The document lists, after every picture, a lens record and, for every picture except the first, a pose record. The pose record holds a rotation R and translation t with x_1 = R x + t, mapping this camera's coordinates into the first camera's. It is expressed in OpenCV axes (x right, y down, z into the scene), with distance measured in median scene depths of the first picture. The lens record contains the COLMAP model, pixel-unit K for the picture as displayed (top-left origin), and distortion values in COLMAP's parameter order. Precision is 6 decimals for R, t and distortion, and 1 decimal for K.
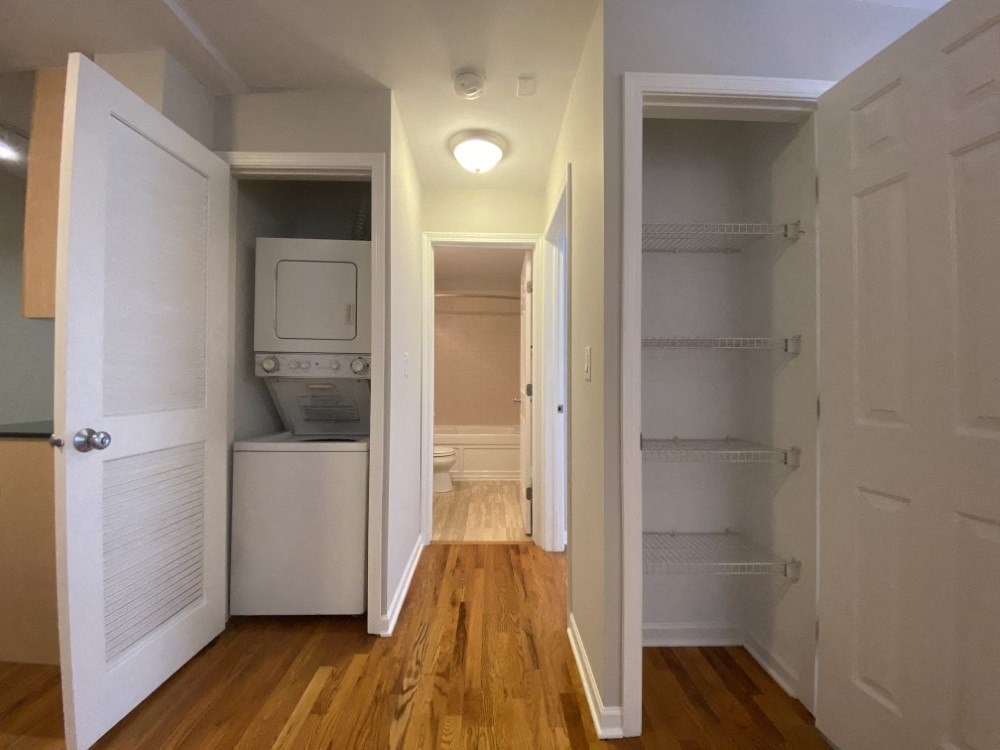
lens RADIAL K [[408.5, 0, 496.6], [0, 408.5, 373.4], [0, 0, 1]] dist [-0.011802, -0.000165]
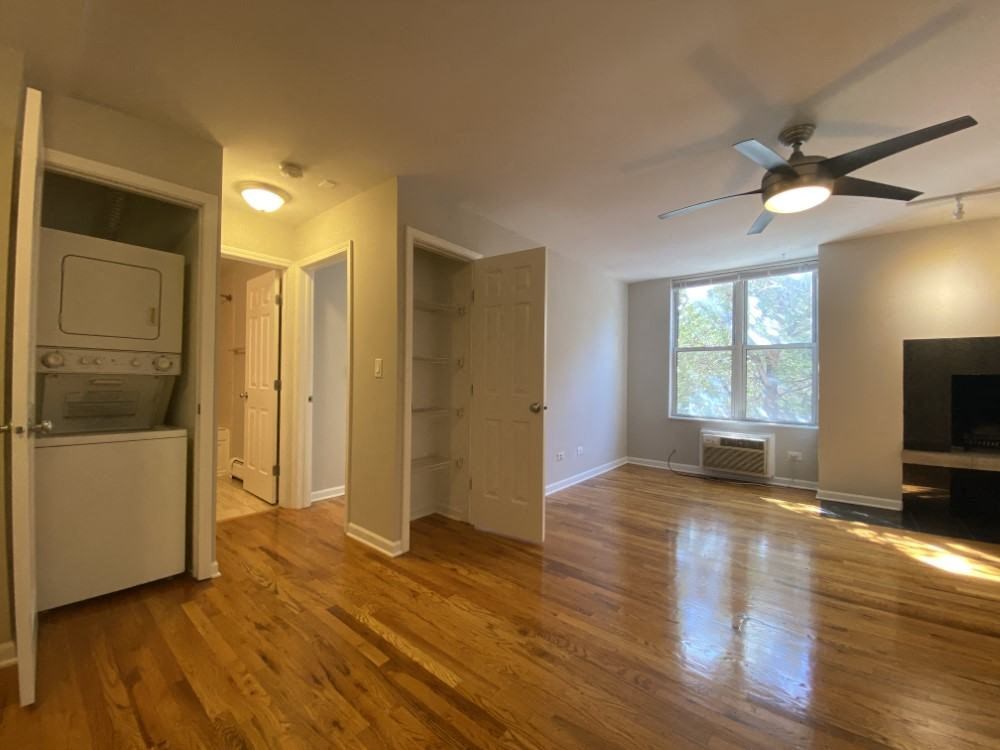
lens RADIAL K [[408.5, 0, 496.6], [0, 408.5, 373.4], [0, 0, 1]] dist [-0.011802, -0.000165]
pose [[0.655597, 0.013572, 0.754989, -0.643225], [-0.013577, 0.999889, -0.006185, 0.003369], [-0.754988, -0.006196, 0.655709, -0.475320]]
